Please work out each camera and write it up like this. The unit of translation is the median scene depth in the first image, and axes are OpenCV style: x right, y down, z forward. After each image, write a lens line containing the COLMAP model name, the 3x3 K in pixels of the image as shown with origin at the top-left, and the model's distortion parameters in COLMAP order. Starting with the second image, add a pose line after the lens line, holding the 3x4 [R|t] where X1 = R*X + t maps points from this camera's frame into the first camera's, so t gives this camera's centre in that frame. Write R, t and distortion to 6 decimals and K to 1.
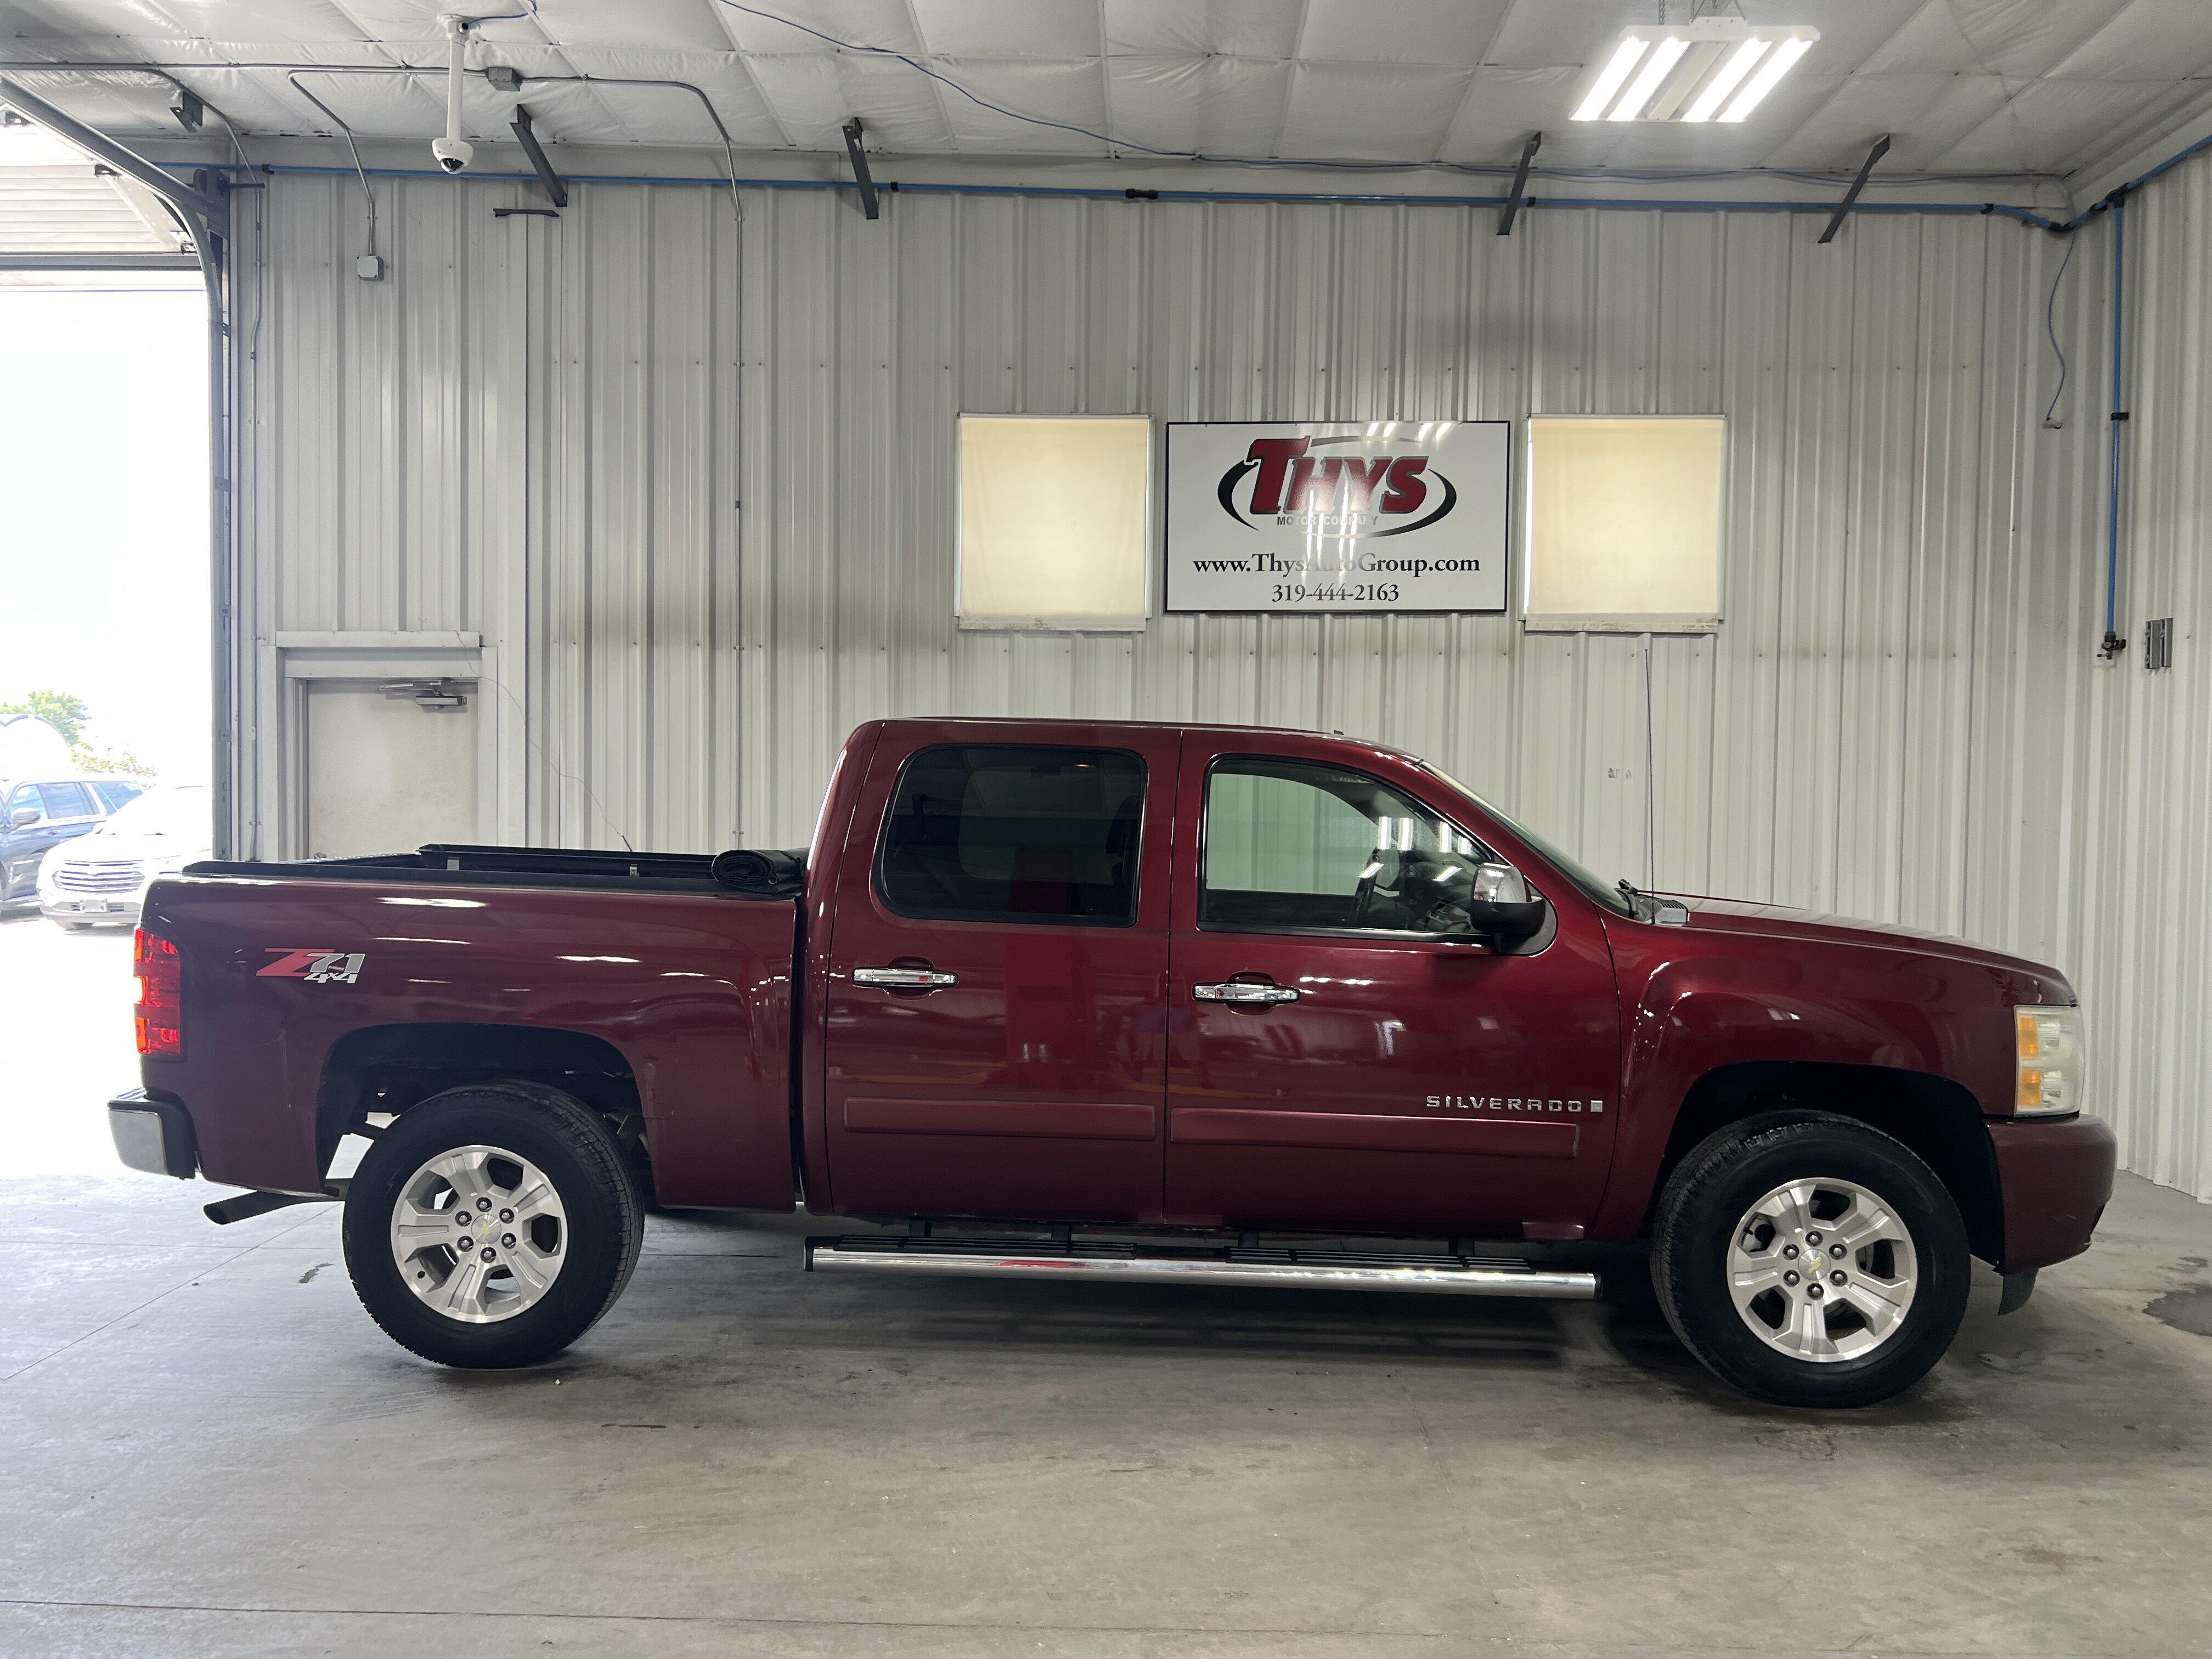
lens RADIAL K [[1656.4, 0, 1091.8], [0, 1656.4, 830.5], [0, 0, 1]] dist [0.057316, -0.068253]
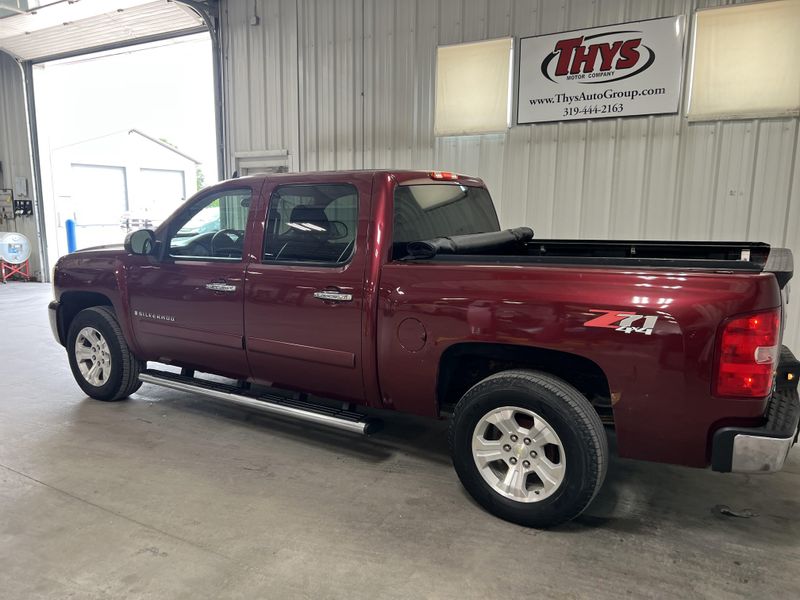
lens RADIAL K [[602.5, 0, 396.0], [0, 602.5, 300.3], [0, 0, 1]] dist [0.039931, -0.043664]
pose [[0.874120, 0.071148, -0.480471, 0.344035], [-0.008406, 0.991281, 0.131497, 0.000731], [0.485637, -0.110905, 0.867097, 0.175323]]
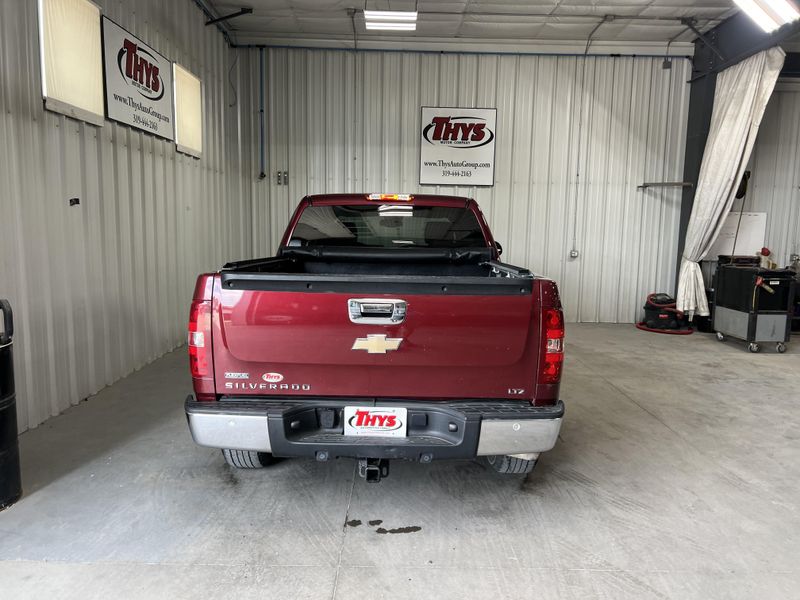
lens RADIAL K [[598.8, 0, 404.8], [0, 598.8, 299.7], [0, 0, 1]] dist [0.044464, -0.061536]
pose [[-0.037179, -0.137165, 0.989850, -0.732814], [0.002241, 0.990521, 0.137342, -0.022772], [-0.999306, 0.007324, -0.036519, 0.741836]]
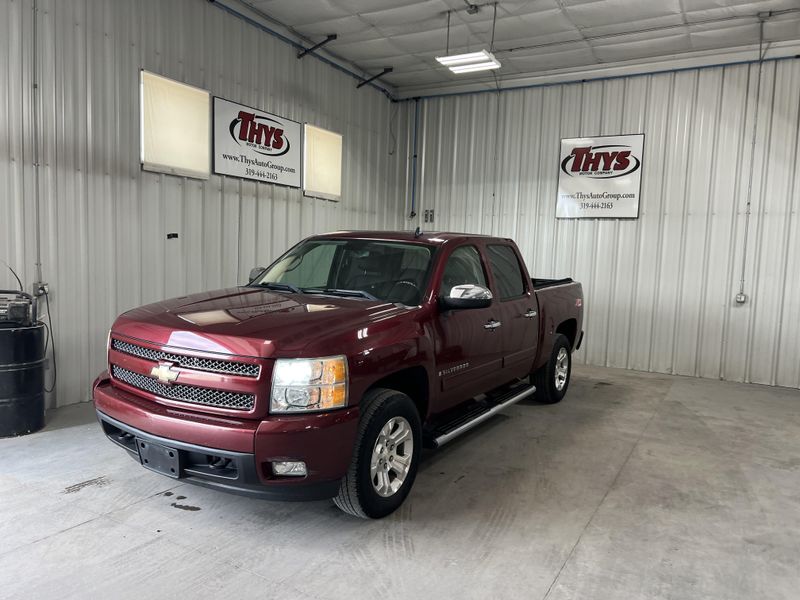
lens RADIAL K [[602.5, 0, 396.0], [0, 602.5, 300.3], [0, 0, 1]] dist [0.039931, -0.043664]
pose [[0.475124, -0.064110, 0.877580, -0.684265], [-0.008566, 0.996958, 0.077468, -0.016304], [-0.879877, -0.044324, 0.473129, 0.347747]]
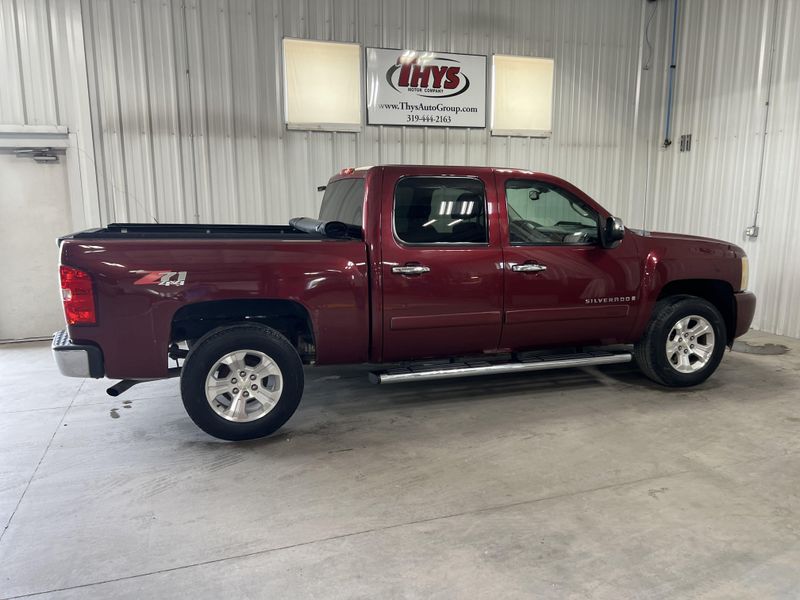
lens RADIAL K [[602.5, 0, 396.0], [0, 602.5, 300.3], [0, 0, 1]] dist [0.039931, -0.043664]
pose [[0.936242, -0.074642, 0.343335, -0.276754], [0.024166, 0.988540, 0.149012, -0.001464], [-0.350523, -0.131214, 0.927317, 0.087258]]
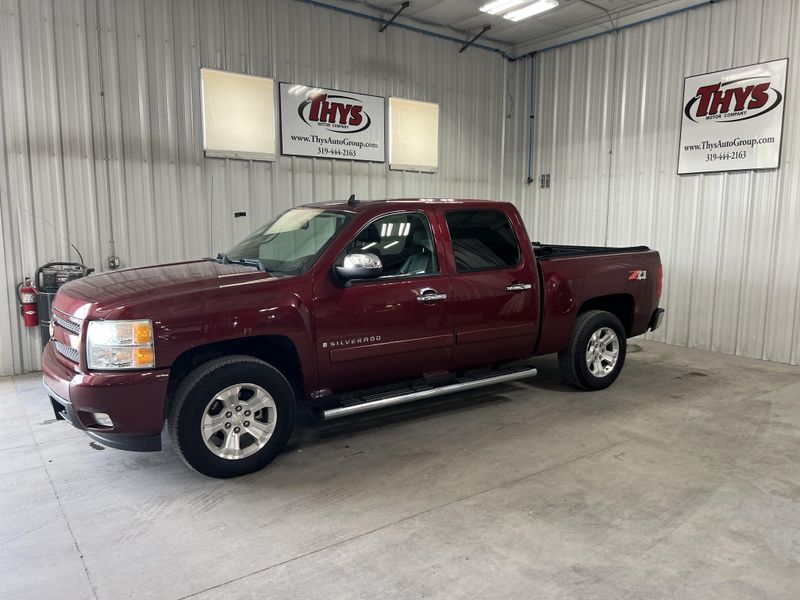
lens RADIAL K [[602.5, 0, 396.0], [0, 602.5, 300.3], [0, 0, 1]] dist [0.039931, -0.043664]
pose [[0.794437, -0.086355, 0.601176, -0.450910], [0.021185, 0.993178, 0.114669, -0.006993], [-0.606977, -0.078361, 0.790847, 0.102328]]
